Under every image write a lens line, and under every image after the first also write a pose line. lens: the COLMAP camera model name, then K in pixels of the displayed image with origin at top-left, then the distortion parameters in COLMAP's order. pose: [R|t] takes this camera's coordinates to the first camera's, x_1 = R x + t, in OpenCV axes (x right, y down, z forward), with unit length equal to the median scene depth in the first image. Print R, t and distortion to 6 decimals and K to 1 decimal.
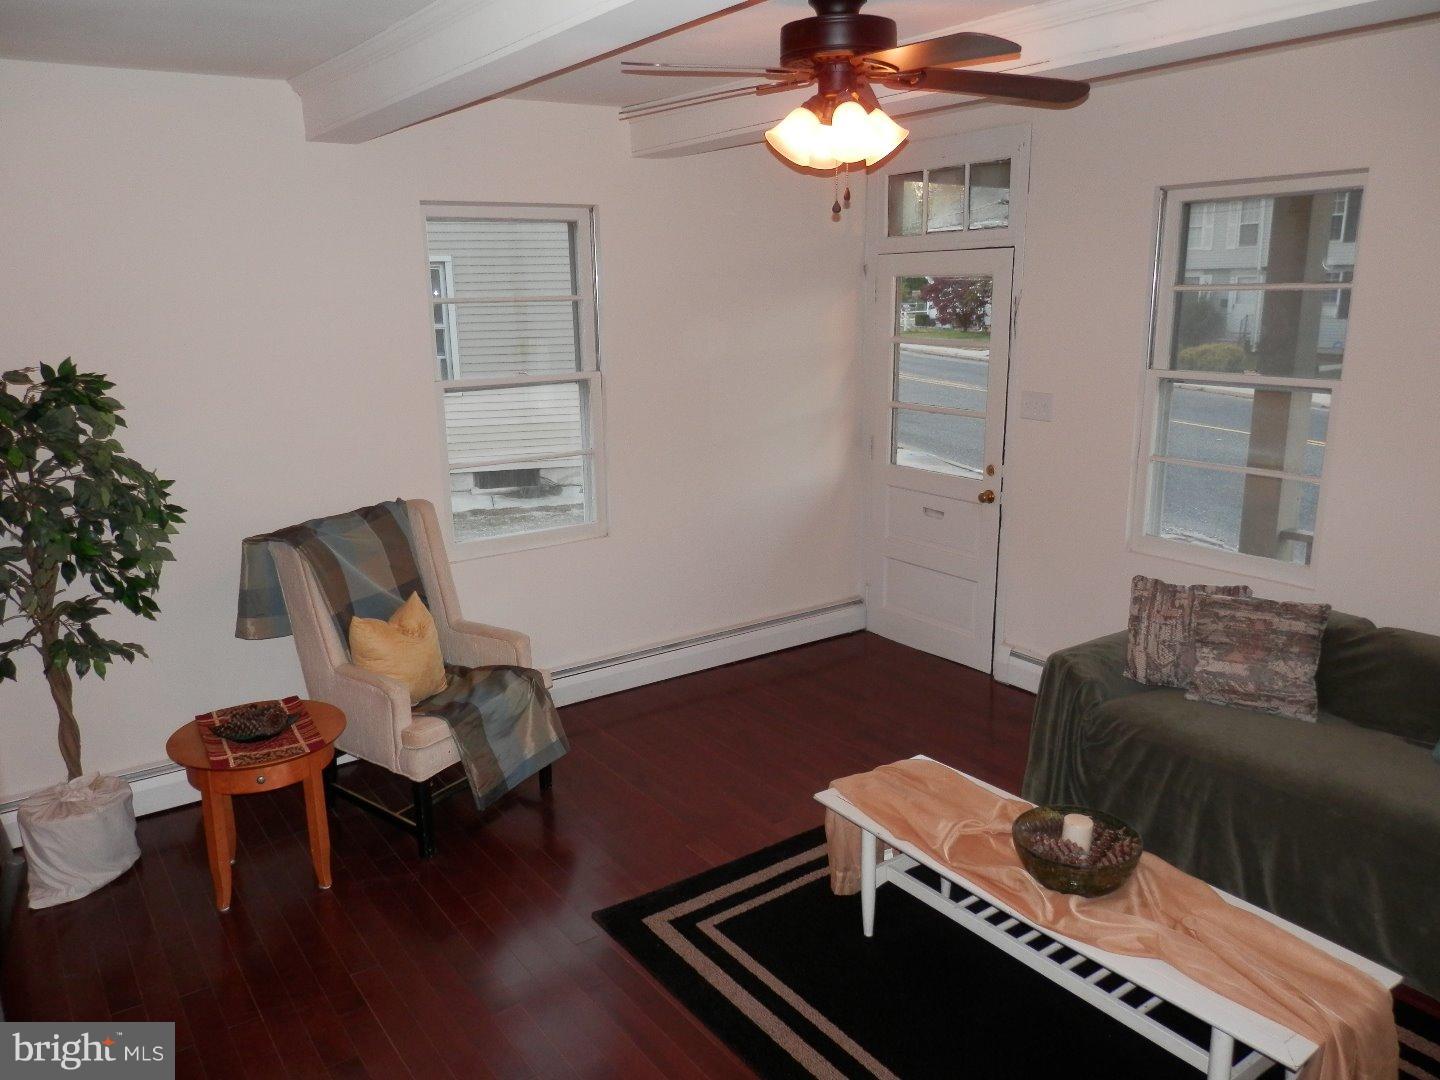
lens RADIAL K [[1070.2, 0, 724.9], [0, 1070.2, 537.4], [0, 0, 1]] dist [-0.000051, 0.003719]
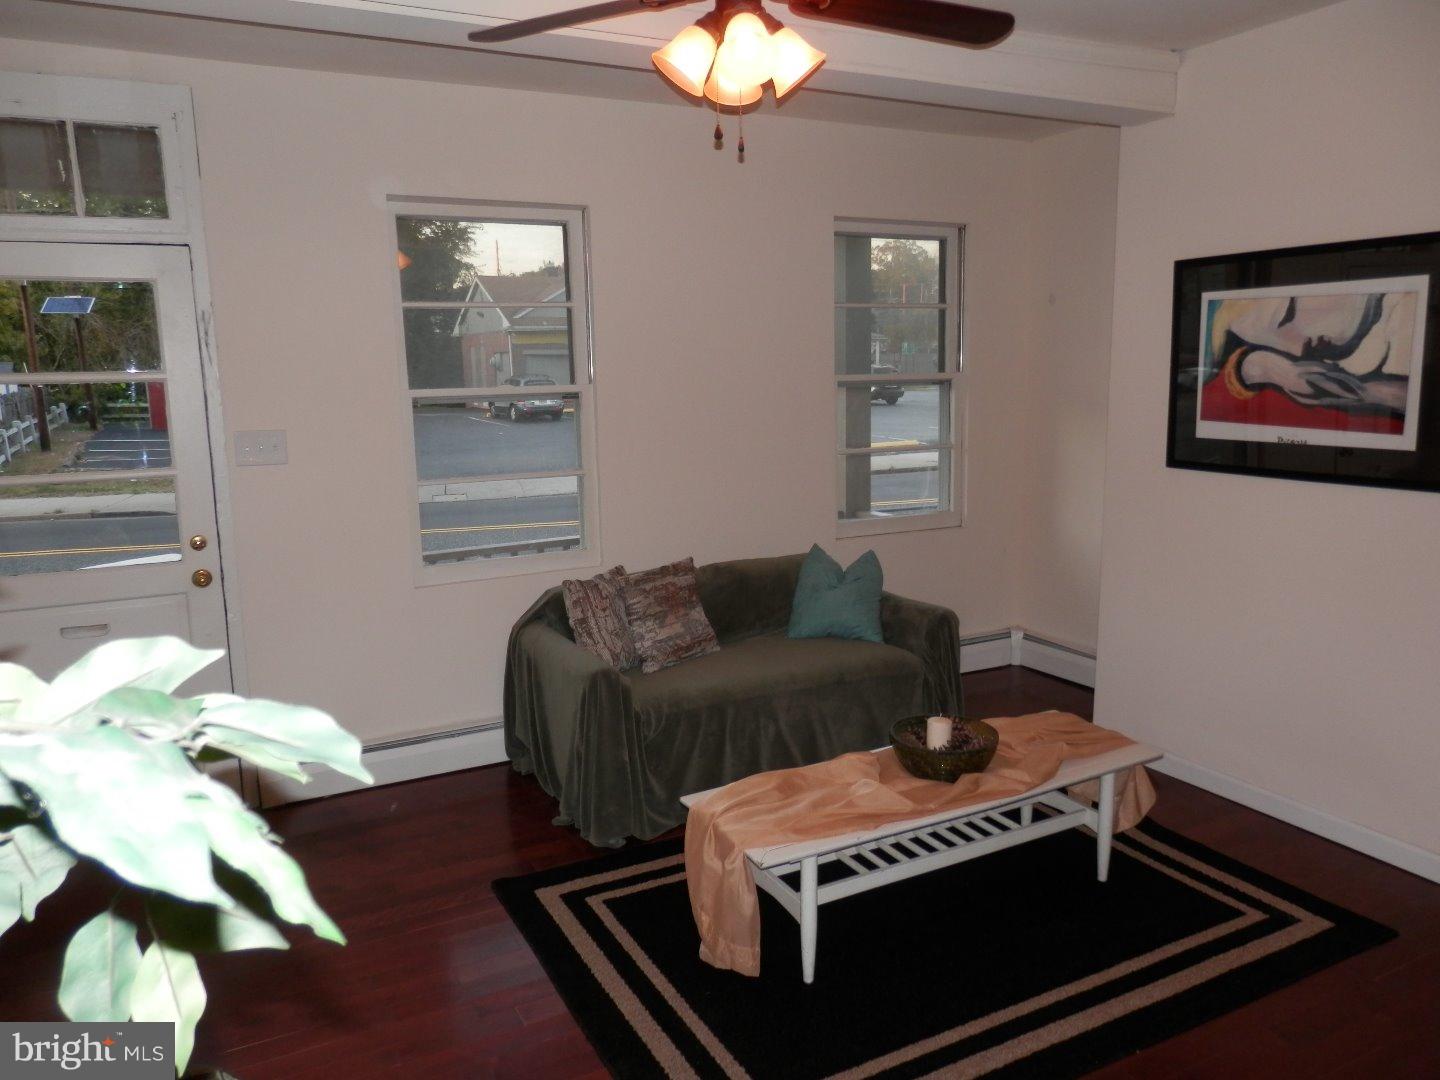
lens RADIAL K [[1070.2, 0, 724.9], [0, 1070.2, 537.4], [0, 0, 1]] dist [-0.000051, 0.003719]
pose [[0.130788, -0.160731, 0.978295, -0.614826], [0.244648, 0.961487, 0.125262, -0.100722], [-0.960751, 0.222955, 0.165074, 0.745475]]
